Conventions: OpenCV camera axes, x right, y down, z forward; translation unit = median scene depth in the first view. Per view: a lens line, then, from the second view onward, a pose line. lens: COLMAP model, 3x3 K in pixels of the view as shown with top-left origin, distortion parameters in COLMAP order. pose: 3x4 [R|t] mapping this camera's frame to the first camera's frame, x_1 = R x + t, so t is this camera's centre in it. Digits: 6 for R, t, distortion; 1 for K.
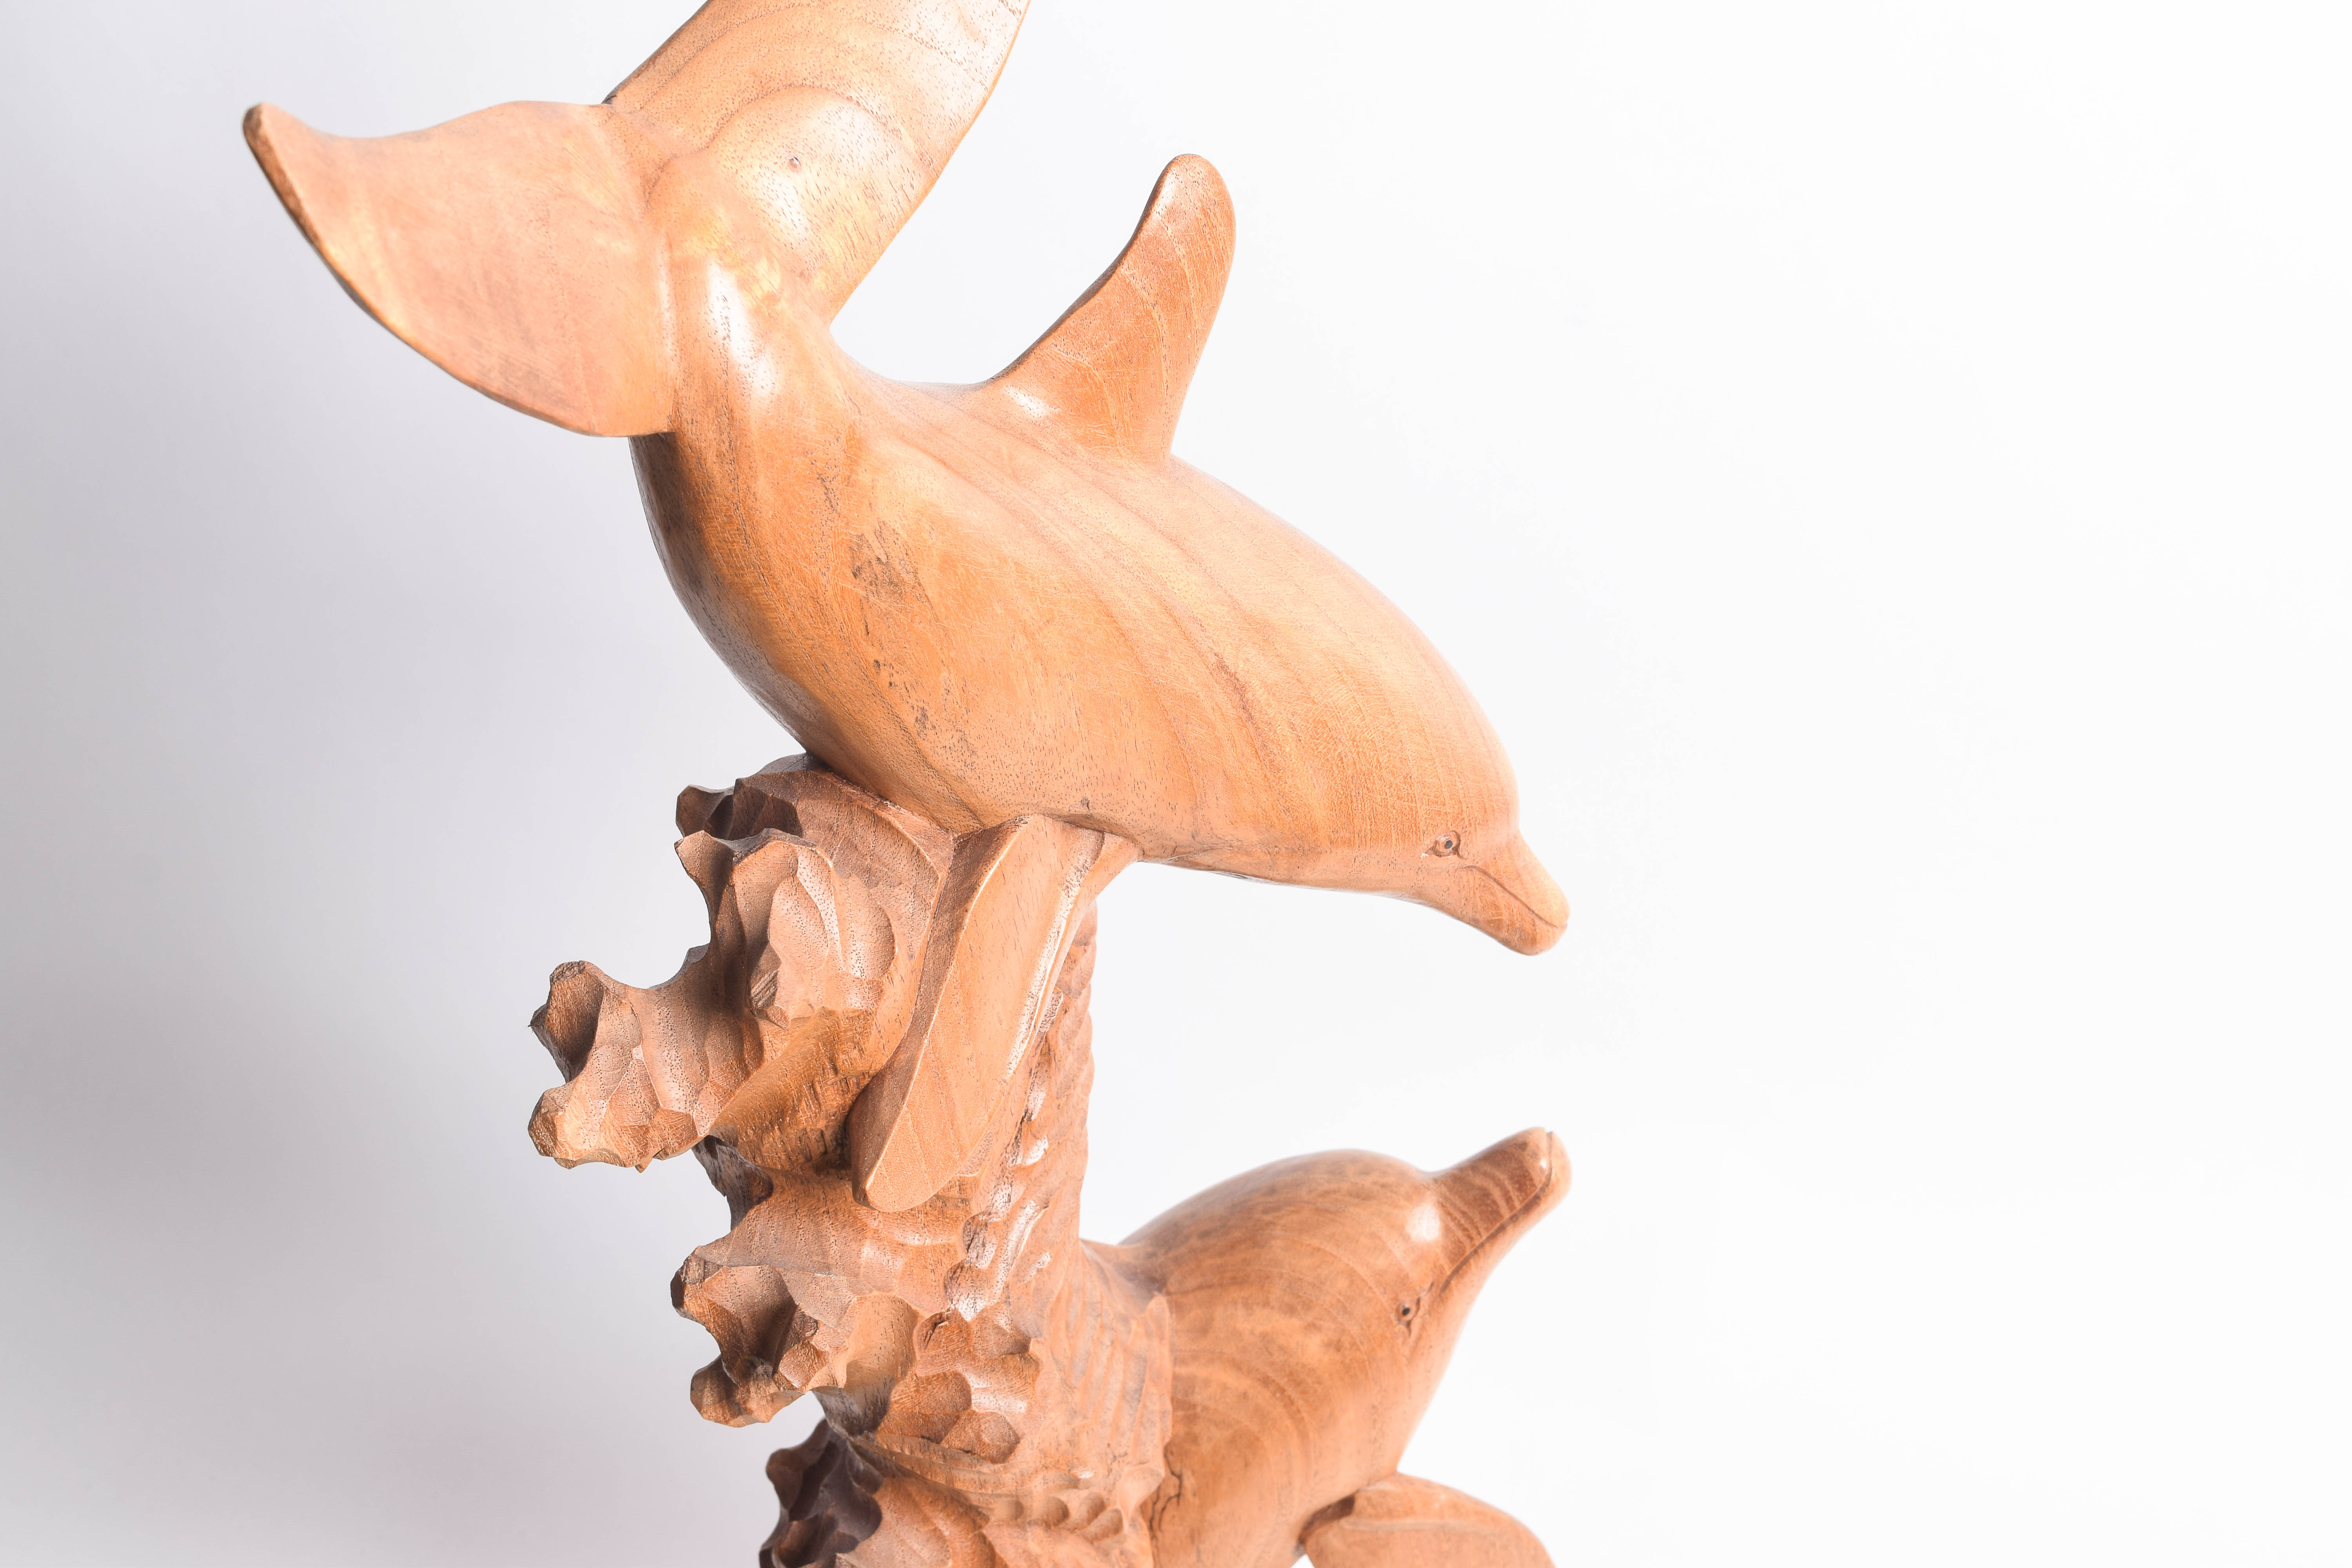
lens RADIAL K [[3428.6, 0, 1168.0], [0, 3428.6, 792.0], [0, 0, 1]] dist [-0.038635, 0.000000]
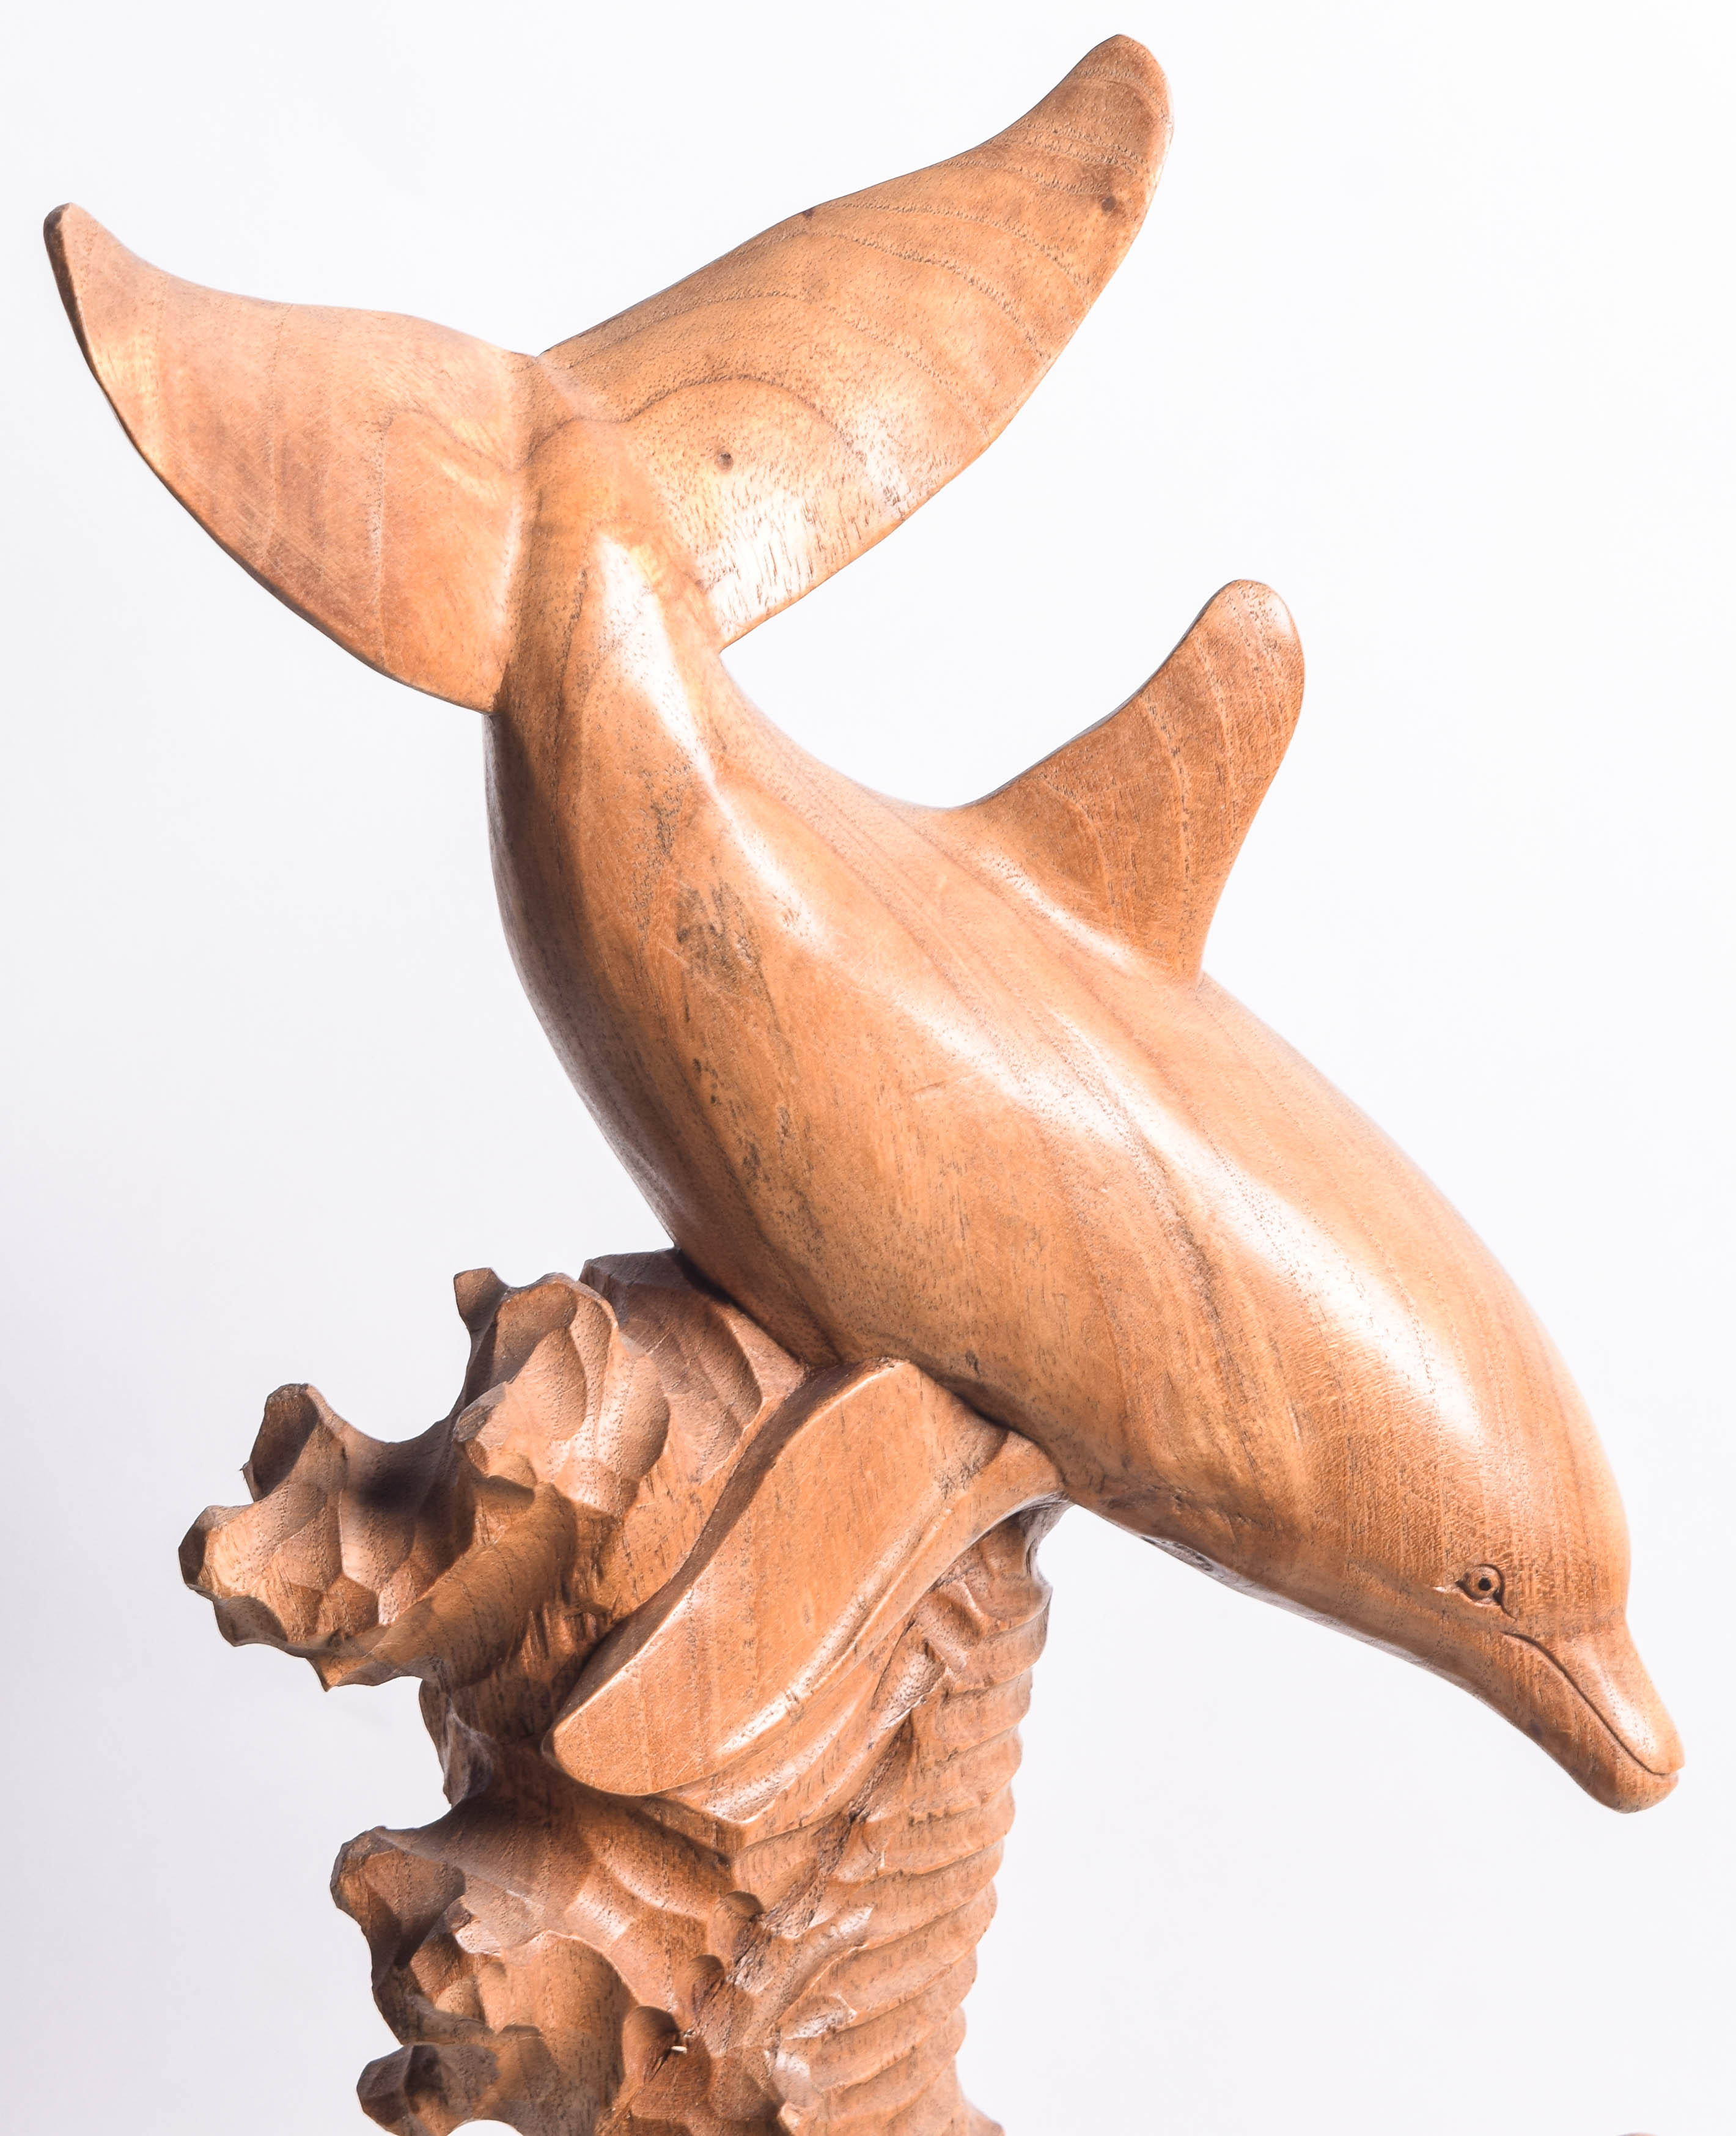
lens RADIAL K [[8584.2, 0, 862.4], [0, 8584.2, 1070.8], [0, 0, 1]] dist [-0.091321, 0.000000]
pose [[0.922476, 0.181187, -0.340894, 0.635020], [-0.263805, 0.940546, -0.213963, 0.382510], [0.281859, 0.287306, 0.915429, -0.852784]]
